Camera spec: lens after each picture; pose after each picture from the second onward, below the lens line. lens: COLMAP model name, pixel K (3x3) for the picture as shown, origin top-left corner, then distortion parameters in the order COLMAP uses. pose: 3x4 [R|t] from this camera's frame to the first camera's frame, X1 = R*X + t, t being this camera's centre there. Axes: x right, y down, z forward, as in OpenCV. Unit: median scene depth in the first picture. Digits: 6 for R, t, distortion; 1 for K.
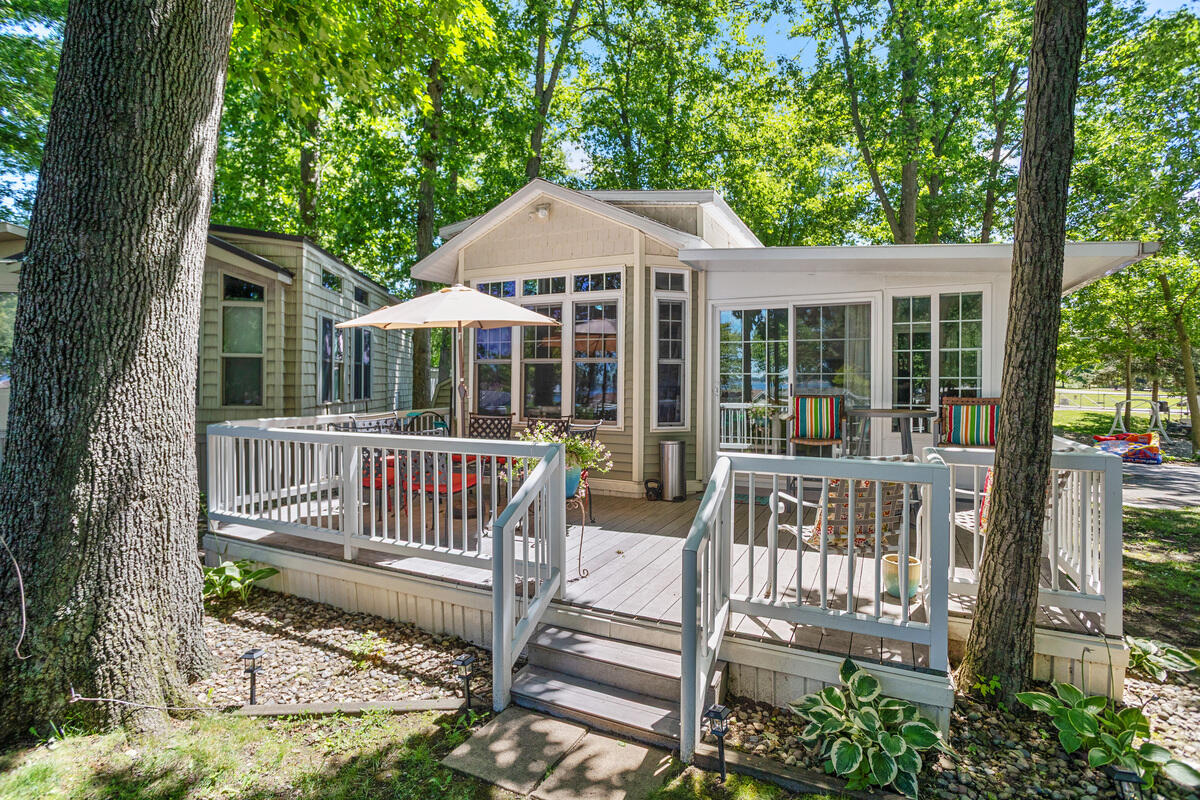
lens RADIAL K [[586.2, 0, 594.7], [0, 586.2, 394.2], [0, 0, 1]] dist [-0.027026, 0.020741]
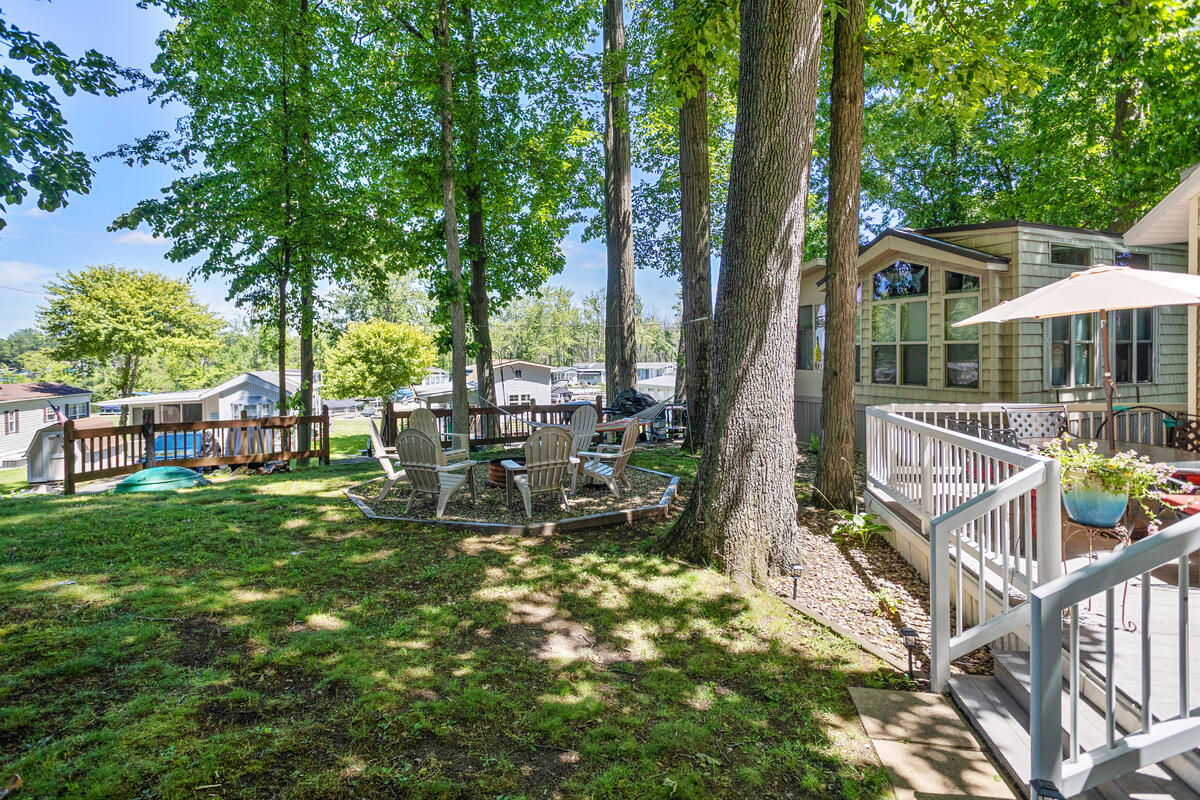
lens RADIAL K [[596.6, 0, 597.3], [0, 596.6, 366.0], [0, 0, 1]] dist [-0.049572, 0.000223]
pose [[0.261121, 0.003155, -0.965301, 0.695561], [0.002396, 0.999989, 0.003917, -0.068293], [0.965303, -0.003336, 0.261110, 0.112758]]
